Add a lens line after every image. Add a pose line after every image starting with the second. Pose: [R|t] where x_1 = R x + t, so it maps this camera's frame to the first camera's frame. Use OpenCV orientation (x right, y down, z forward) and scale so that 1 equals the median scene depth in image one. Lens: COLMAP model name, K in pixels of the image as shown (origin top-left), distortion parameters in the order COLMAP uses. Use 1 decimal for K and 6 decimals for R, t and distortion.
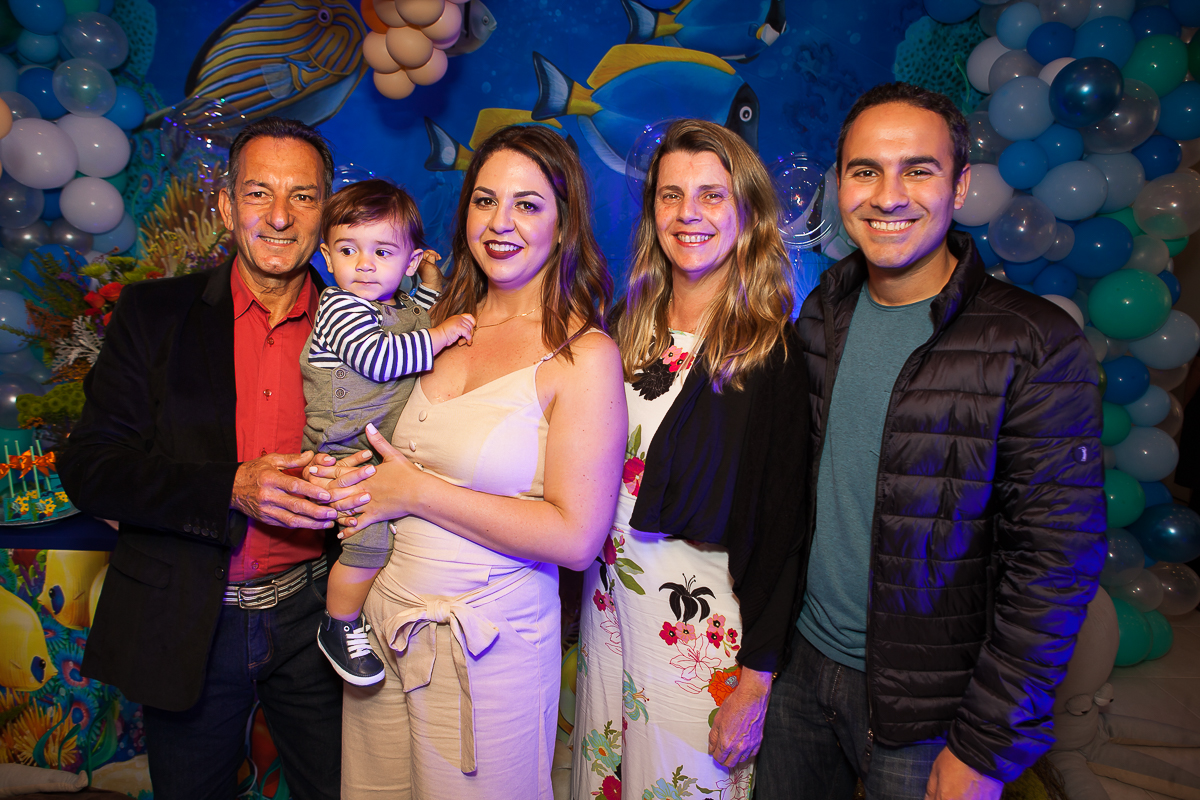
lens RADIAL K [[831.8, 0, 602.2], [0, 831.8, 400.0], [0, 0, 1]] dist [-0.099980, 0.072332]
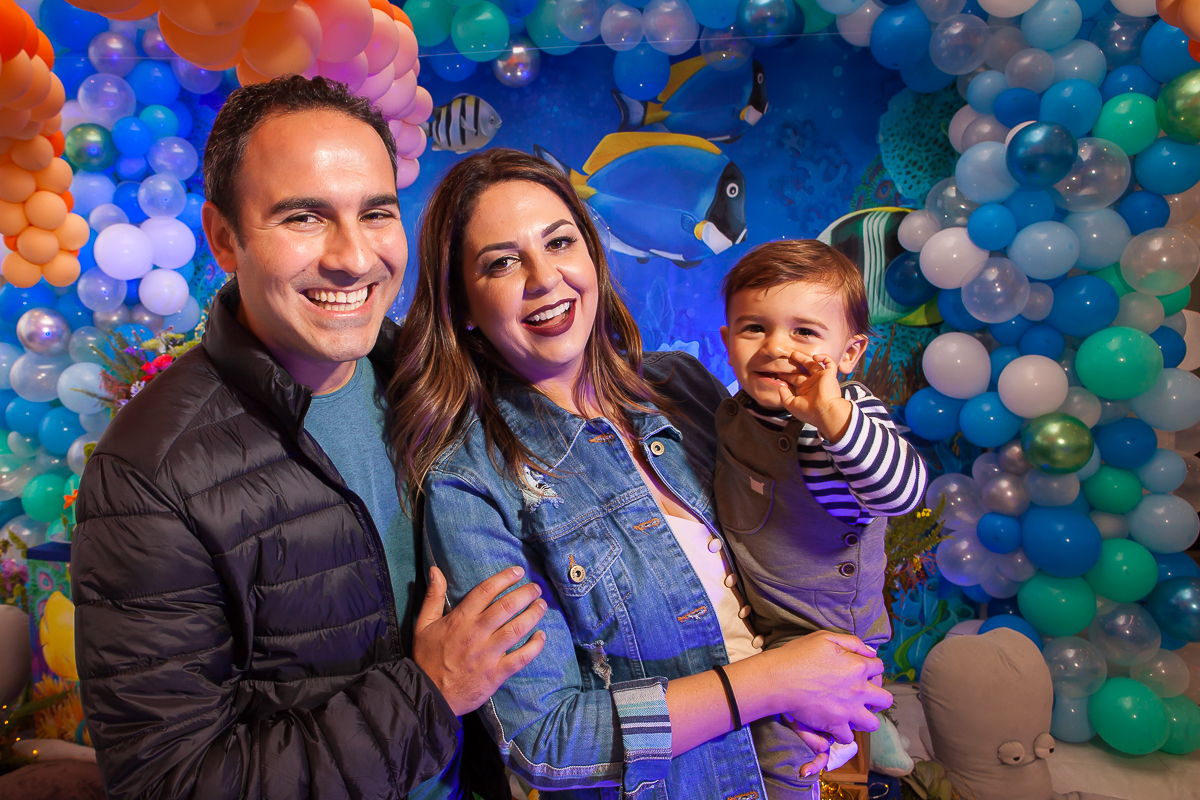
lens RADIAL K [[931.0, 0, 549.4], [0, 931.0, 383.5], [0, 0, 1]] dist [-0.097895, 0.069749]
pose [[0.978238, -0.008490, -0.207313, 0.191422], [-0.016019, 0.993090, -0.116260, 0.037868], [0.206868, 0.117051, 0.971342, -0.167173]]
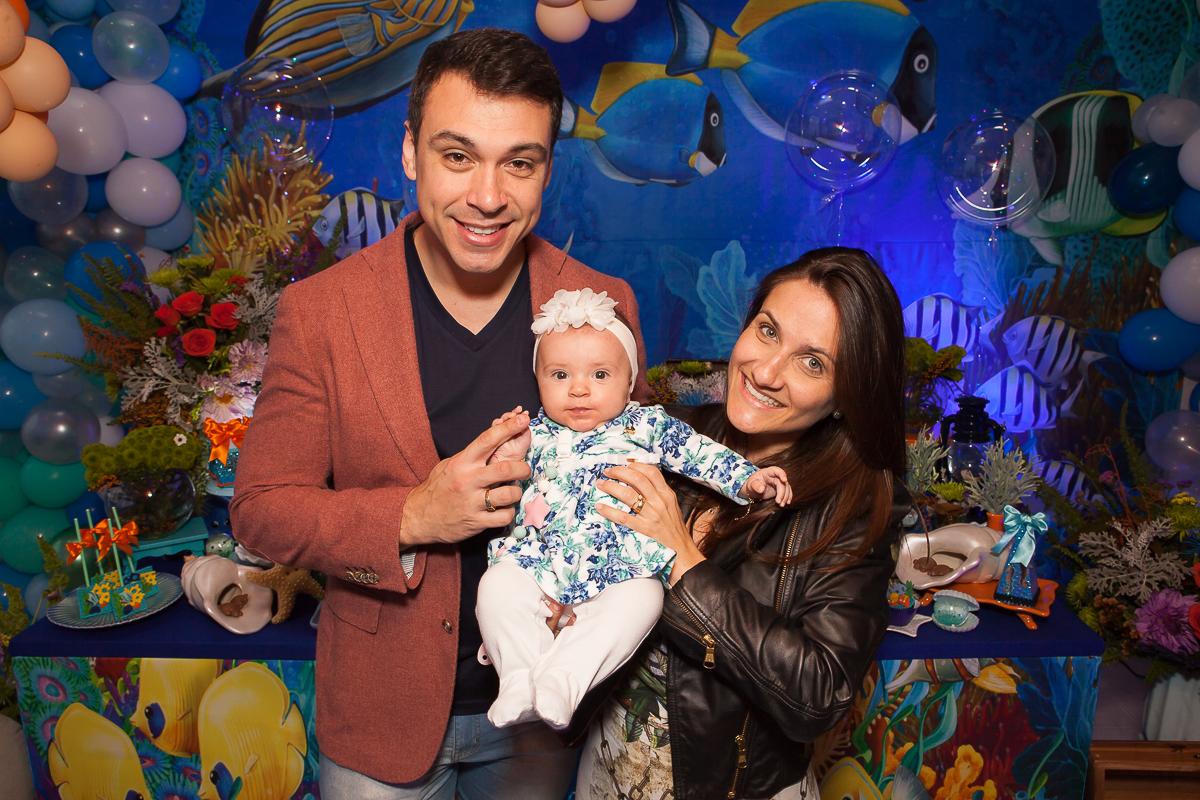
lens RADIAL K [[831.8, 0, 604.9], [0, 831.8, 399.2], [0, 0, 1]] dist [-0.099980, 0.072332]
pose [[0.999643, -0.025265, -0.008737, -0.150994], [0.025589, 0.998903, 0.039208, -0.048015], [0.007737, -0.039418, 0.999193, 0.159983]]
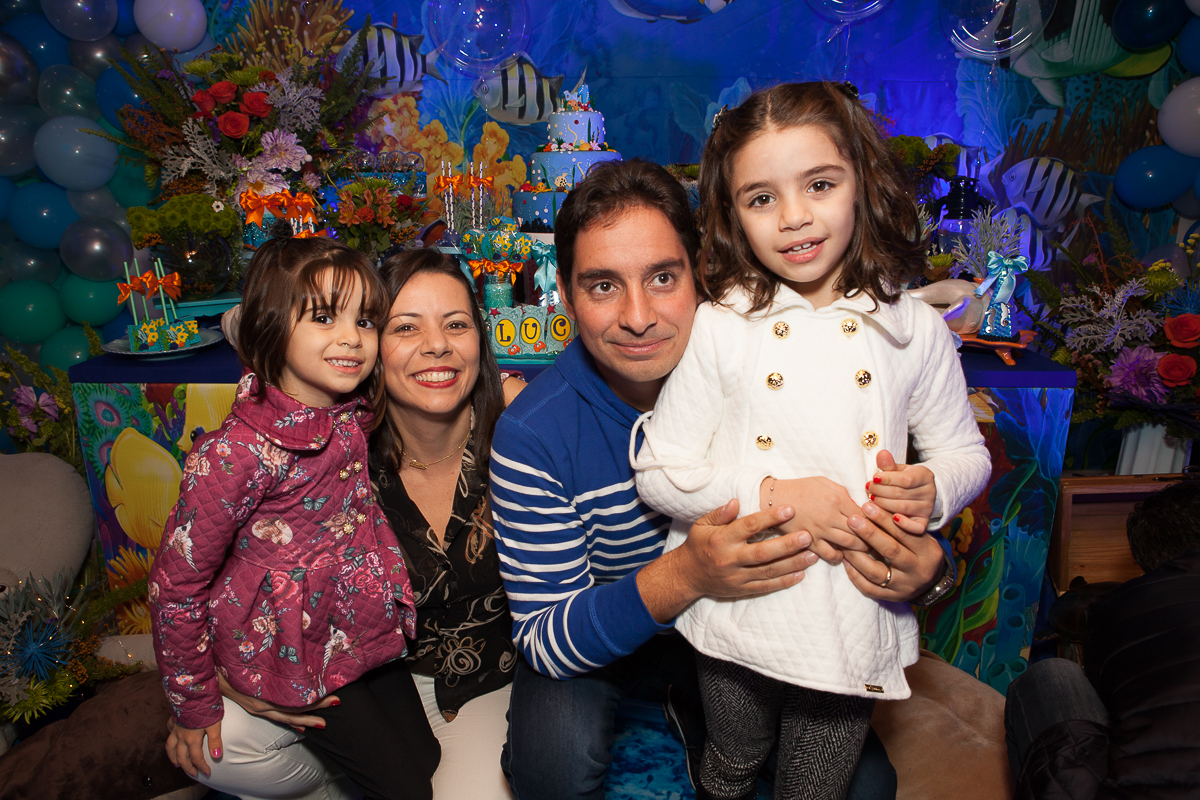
lens RADIAL K [[831.8, 0, 602.4], [0, 831.8, 404.2], [0, 0, 1]] dist [-0.099980, 0.072332]
pose [[0.999681, -0.012254, -0.022102, -0.154679], [0.014584, 0.993989, 0.108508, 0.077598], [0.020639, -0.108796, 0.993850, 0.111746]]
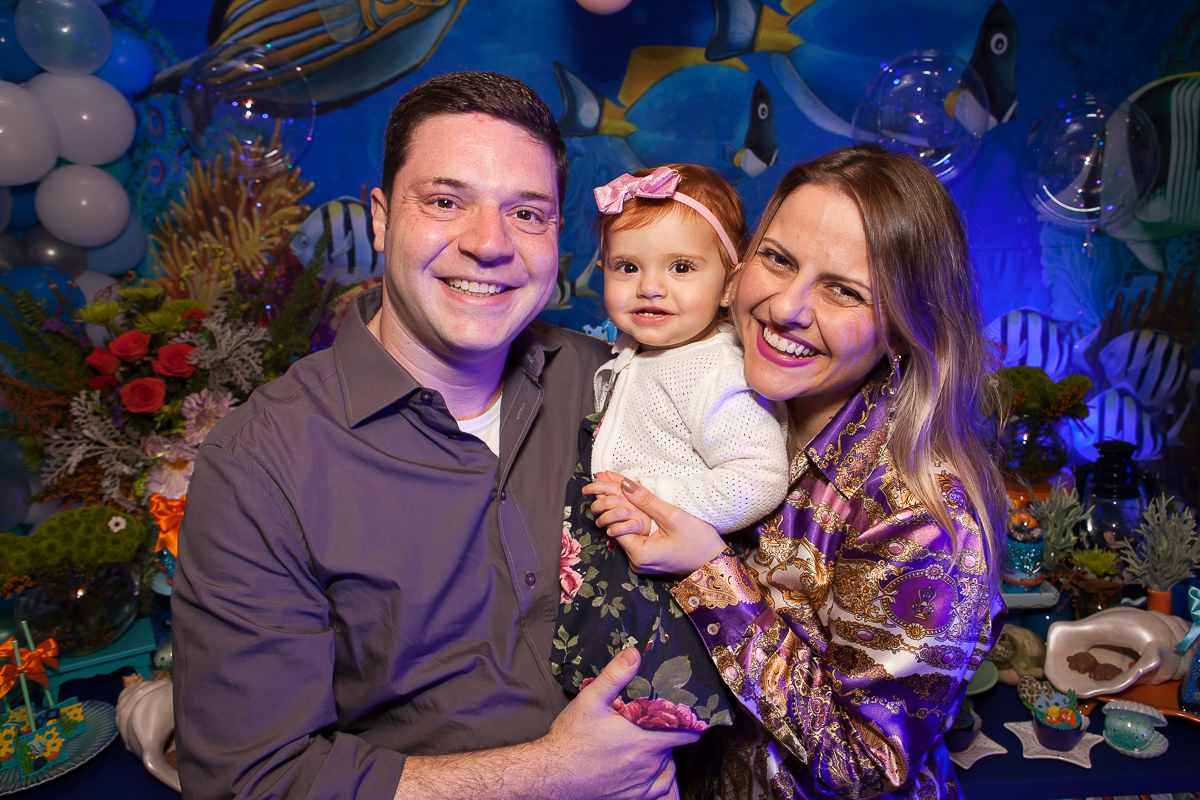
lens RADIAL K [[879.1, 0, 636.0], [0, 879.1, 378.9], [0, 0, 1]] dist [-0.097226, 0.067268]
pose [[0.998519, -0.048732, 0.024176, -0.180488], [0.048749, 0.998811, -0.000126, -0.069305], [-0.024141, 0.001305, 0.999708, 0.254659]]
